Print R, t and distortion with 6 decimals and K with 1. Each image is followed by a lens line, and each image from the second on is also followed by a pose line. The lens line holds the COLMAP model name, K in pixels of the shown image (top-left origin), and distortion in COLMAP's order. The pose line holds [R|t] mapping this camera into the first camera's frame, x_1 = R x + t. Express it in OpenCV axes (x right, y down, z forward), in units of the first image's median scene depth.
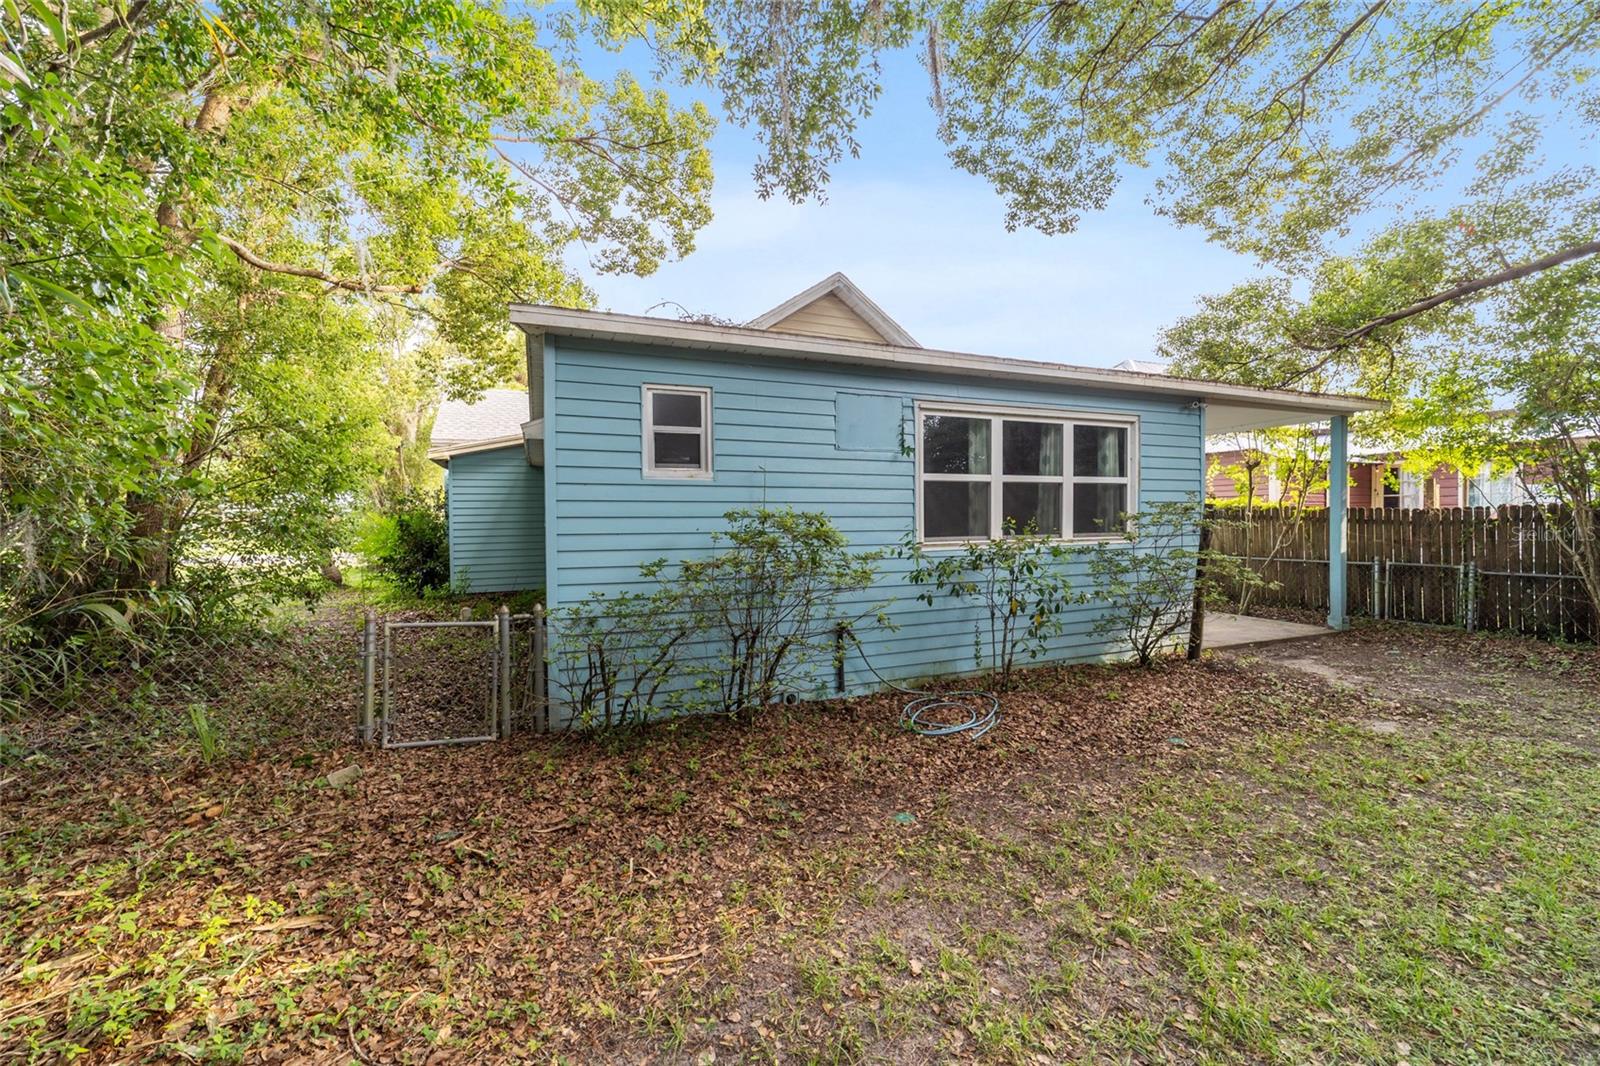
lens RADIAL K [[614.9, 0, 799.2], [0, 614.9, 525.8], [0, 0, 1]] dist [-0.020576, 0.010077]
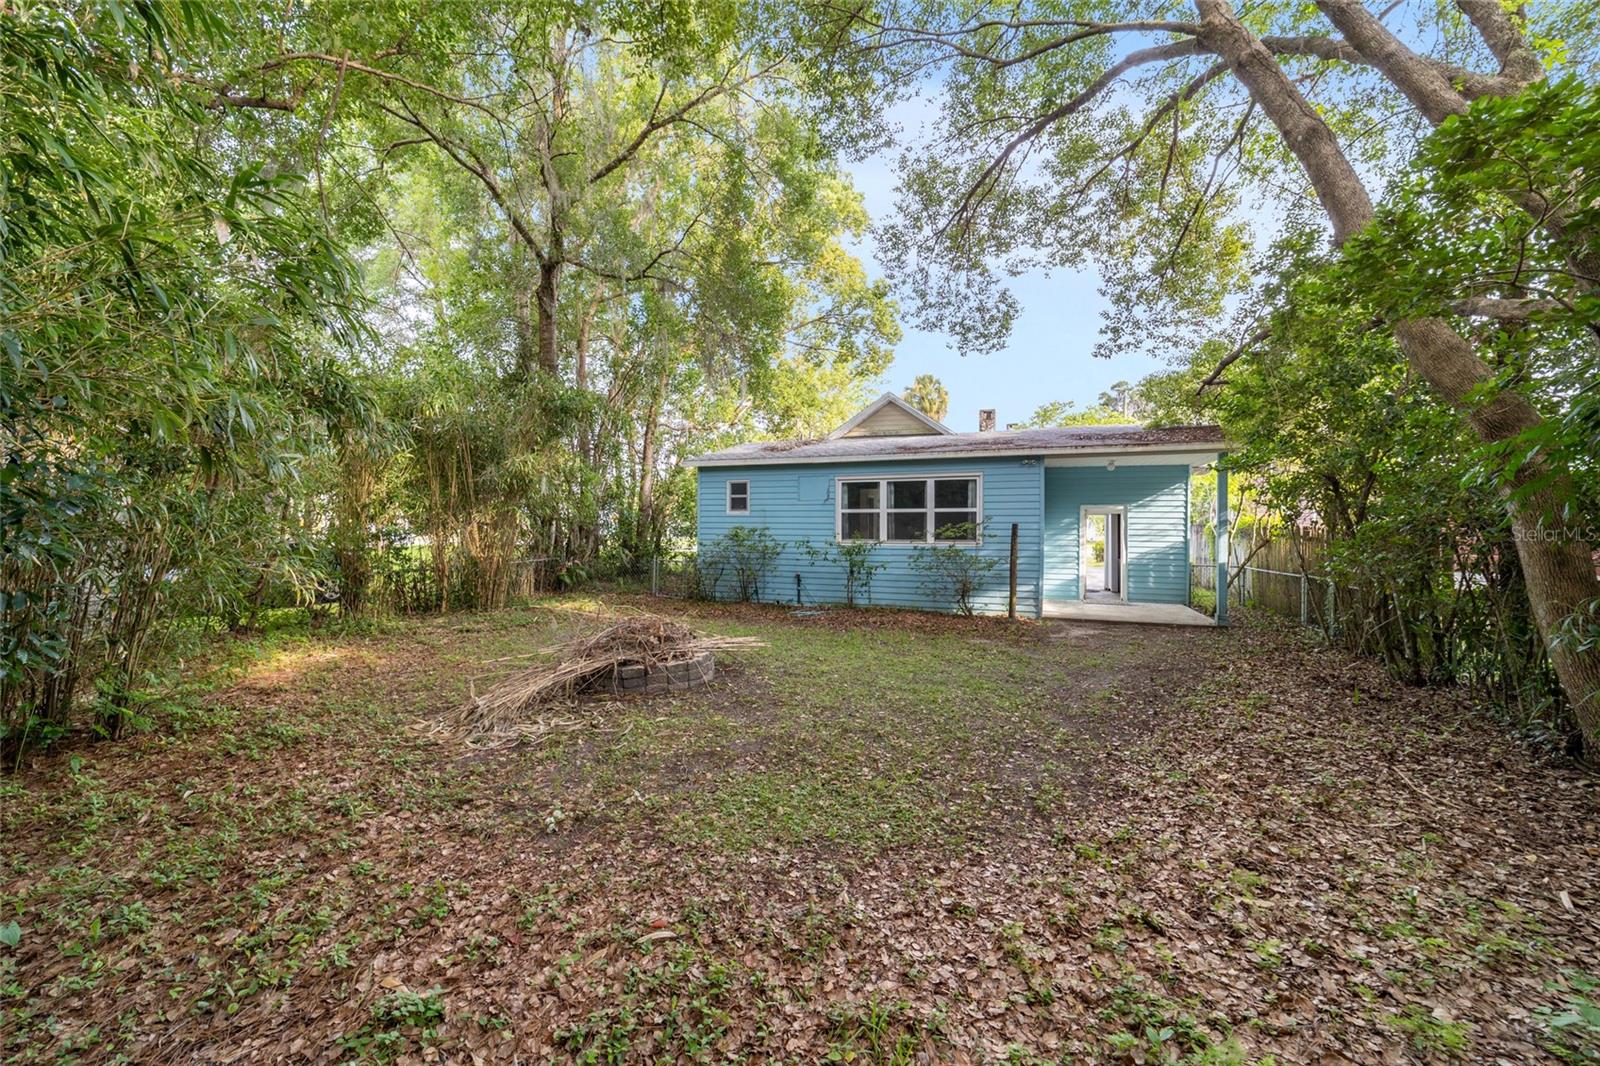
lens RADIAL K [[614.9, 0, 799.2], [0, 614.9, 525.8], [0, 0, 1]] dist [-0.020576, 0.010077]
pose [[0.742585, 0.009105, -0.669690, 1.376846], [-0.016008, 0.999863, -0.004156, -0.014491], [0.669560, 0.013807, 0.742630, -0.630910]]
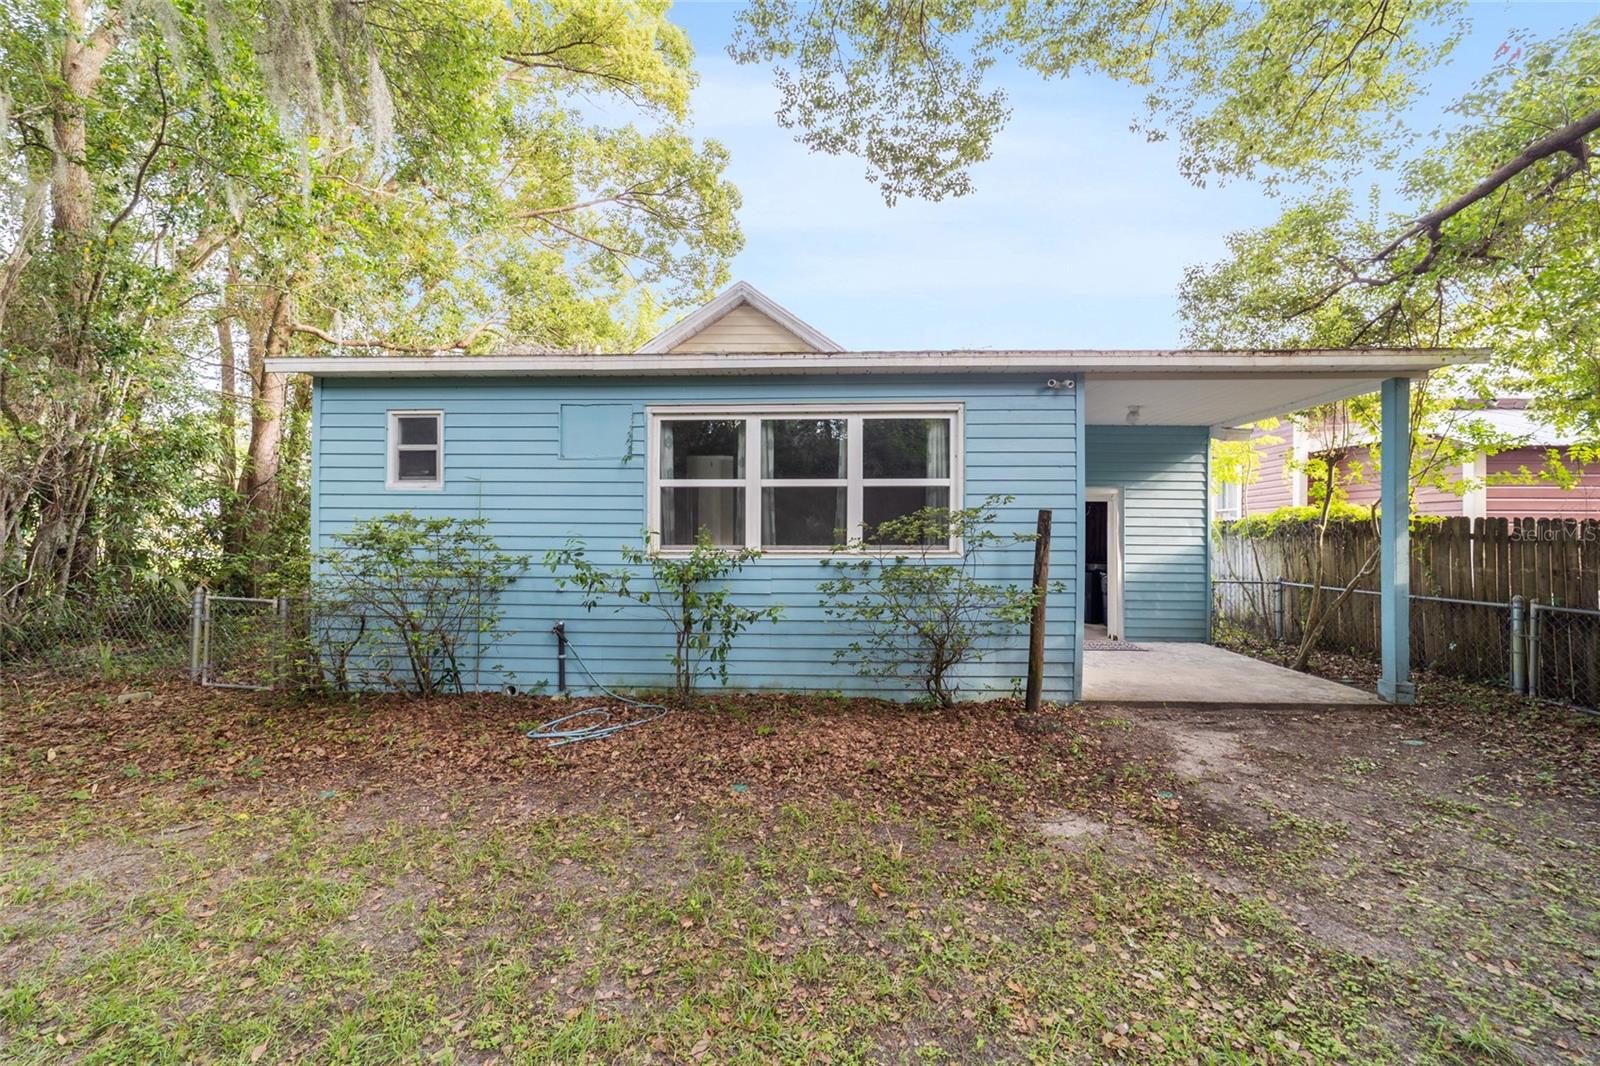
lens RADIAL K [[614.9, 0, 799.2], [0, 614.9, 525.8], [0, 0, 1]] dist [-0.020576, 0.010077]
pose [[0.915035, 0.006416, -0.403323, 0.715763], [-0.014859, 0.999731, -0.017808, 0.002429], [0.403100, 0.022288, 0.914884, 0.171933]]
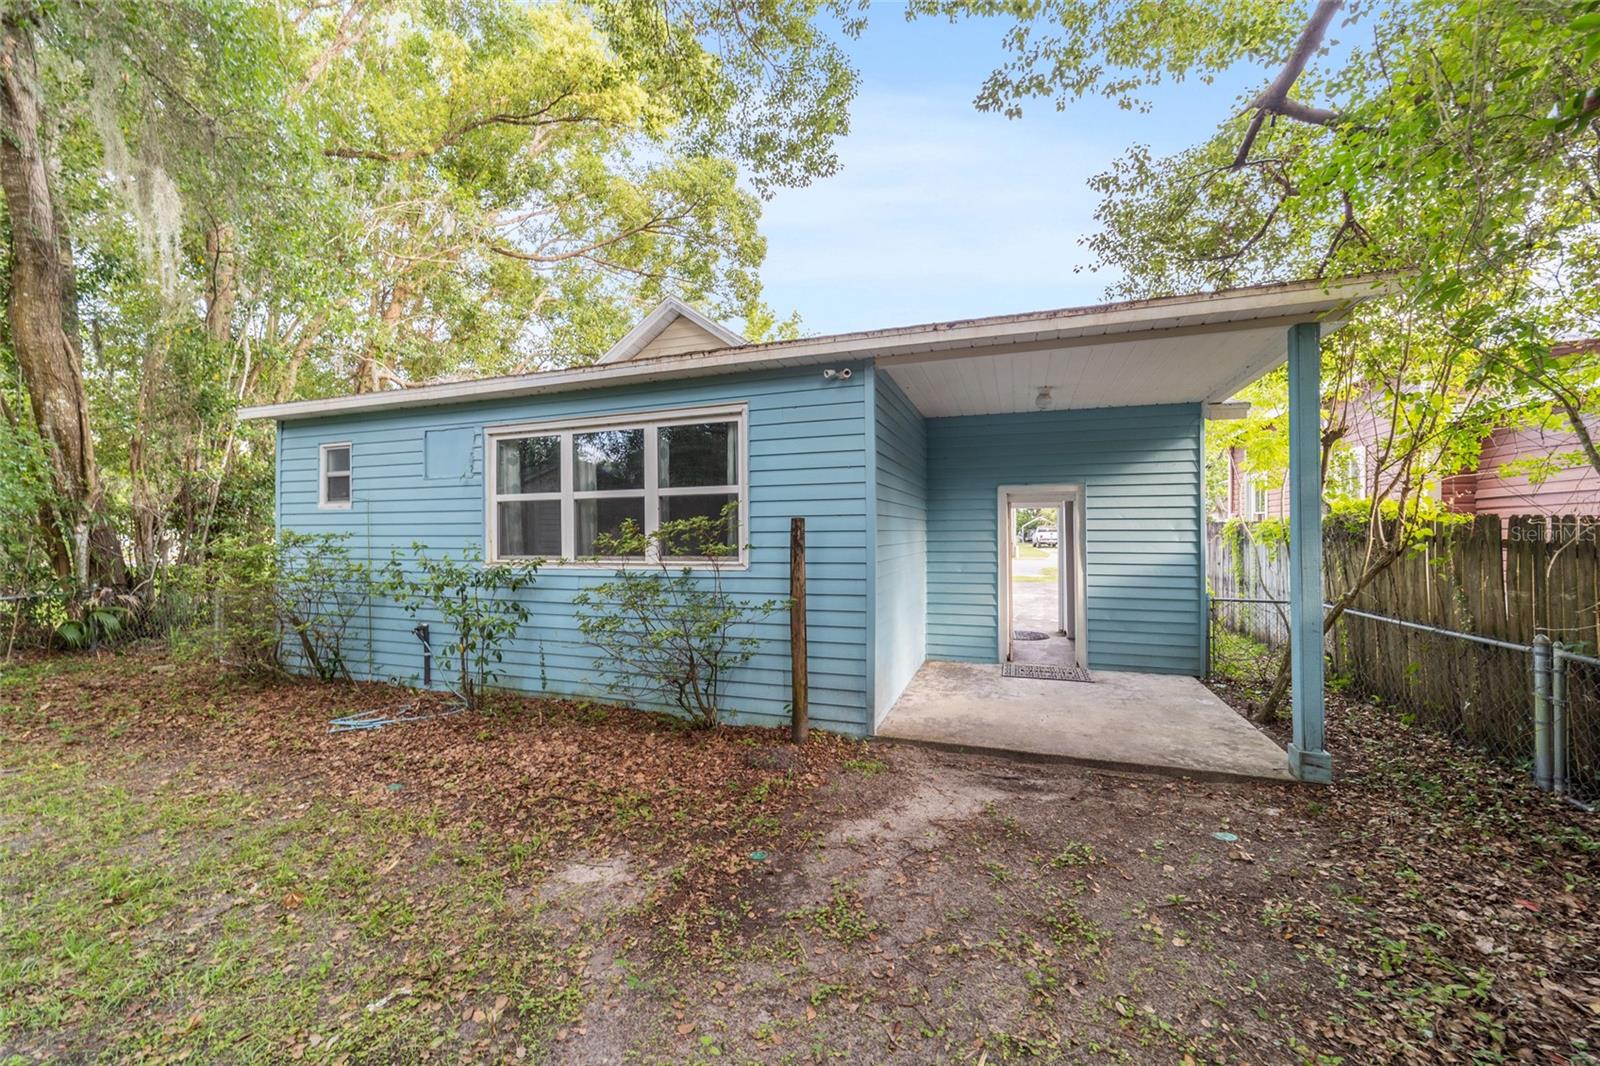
lens RADIAL K [[614.9, 0, 799.2], [0, 614.9, 525.8], [0, 0, 1]] dist [-0.020576, 0.010077]
pose [[0.750139, -0.005880, -0.661254, 1.154034], [-0.006990, 0.999834, -0.016821, -0.015837], [0.661243, 0.017240, 0.749973, 0.492927]]
